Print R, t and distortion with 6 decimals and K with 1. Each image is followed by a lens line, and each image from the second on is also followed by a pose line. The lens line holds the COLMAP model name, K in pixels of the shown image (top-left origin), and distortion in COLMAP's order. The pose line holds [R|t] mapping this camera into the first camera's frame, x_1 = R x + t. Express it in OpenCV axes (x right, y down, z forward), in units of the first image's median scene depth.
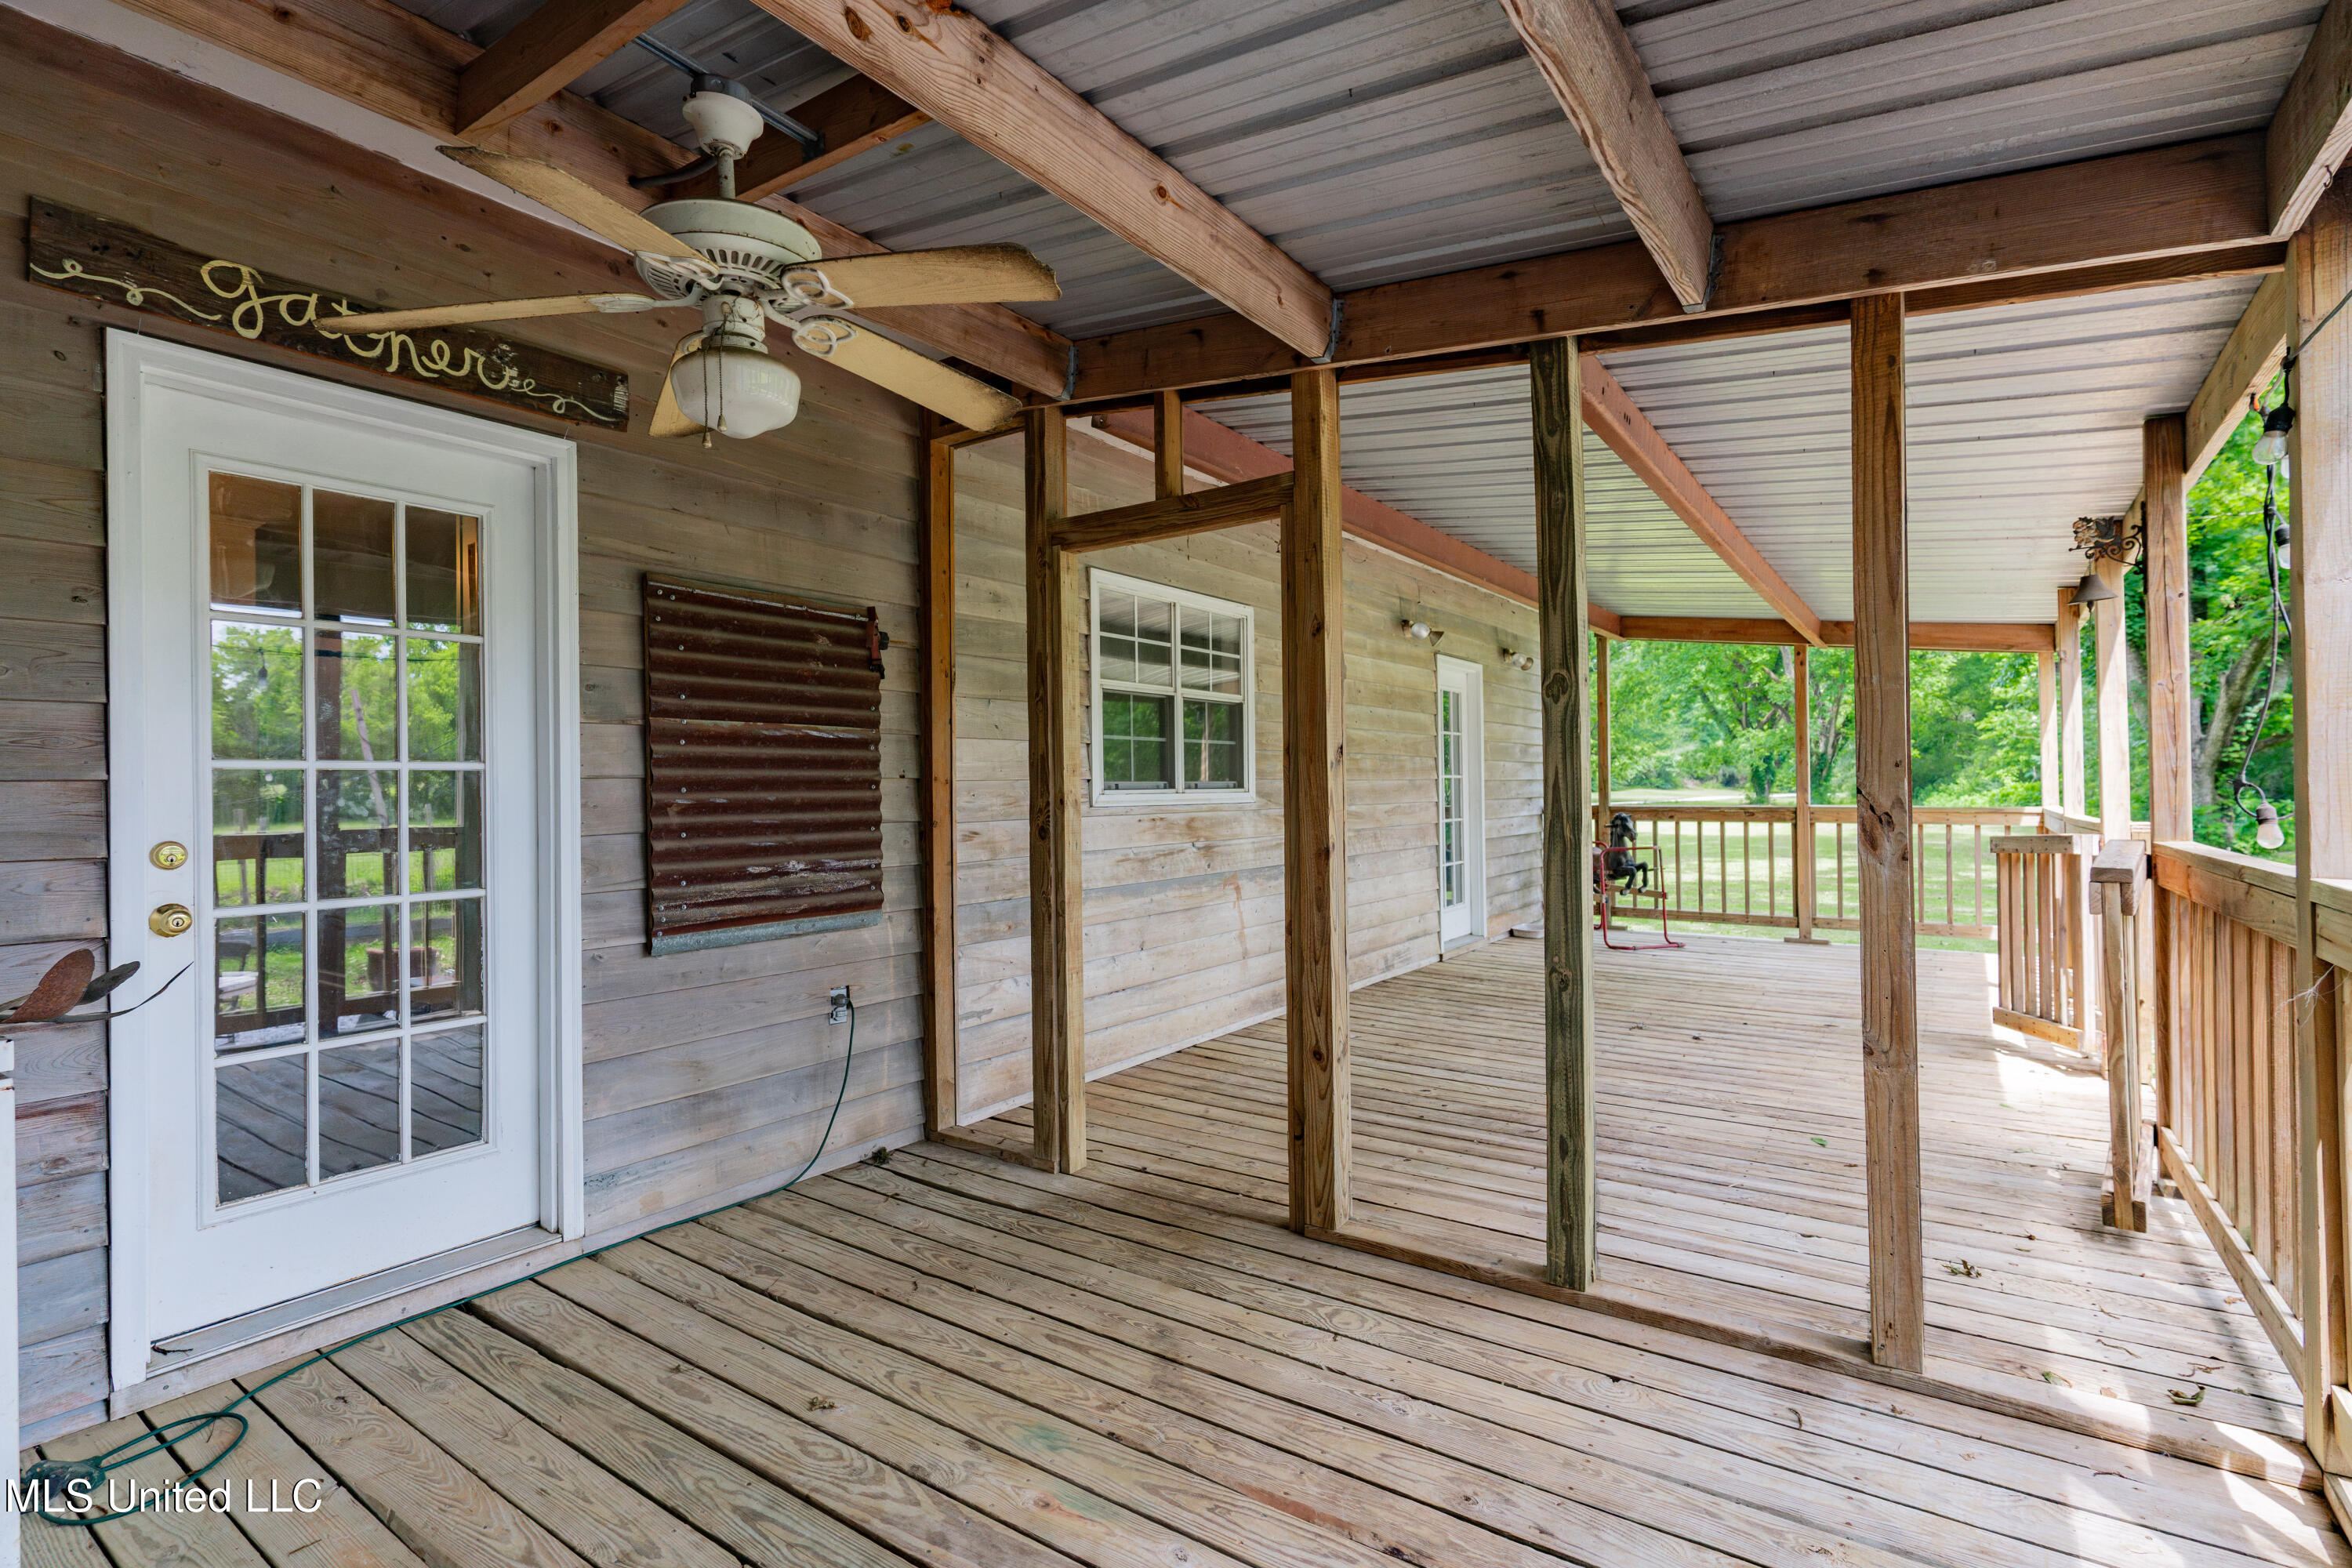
lens RADIAL K [[1104.0, 0, 1175.7], [0, 1104.0, 783.9], [0, 0, 1]] dist [0.000810, 0.001924]
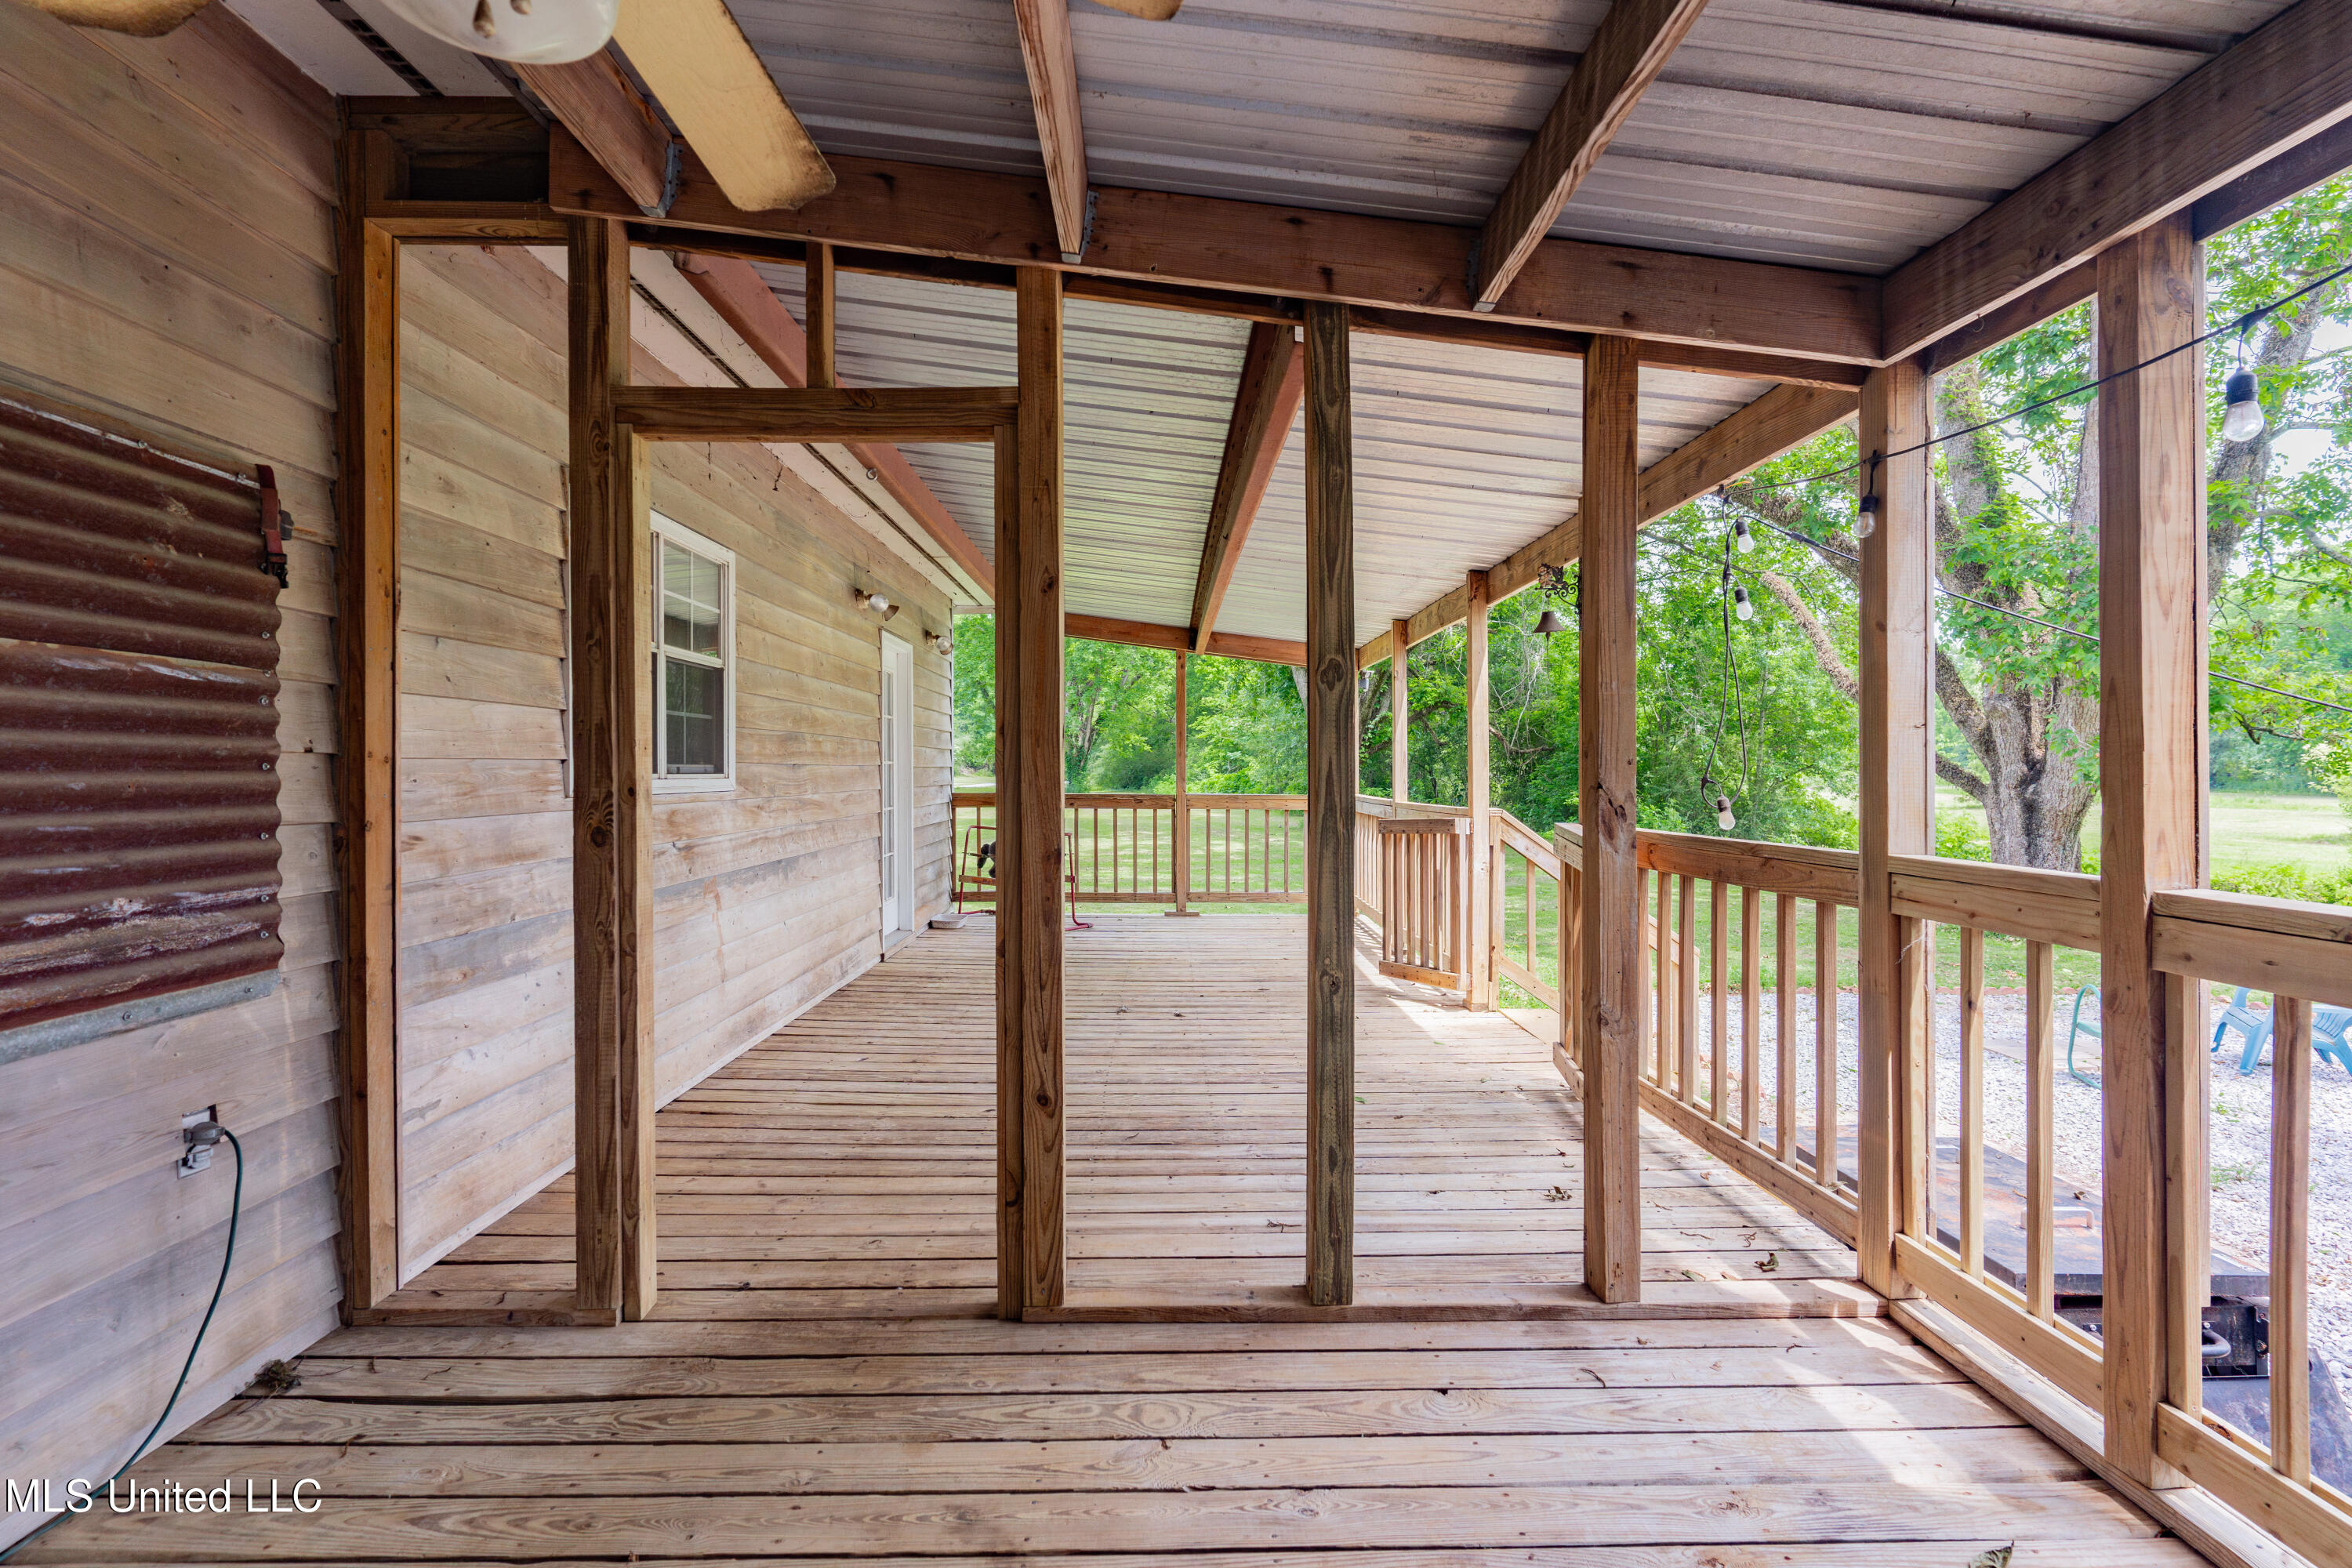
lens RADIAL K [[1104.0, 0, 1176.9], [0, 1104.0, 780.6], [0, 0, 1]] dist [0.000810, 0.001924]
pose [[0.809160, 0.007533, 0.587539, -0.236367], [-0.013322, 0.999896, 0.005528, 0.000401], [-0.587437, -0.012300, 0.809177, 0.232968]]
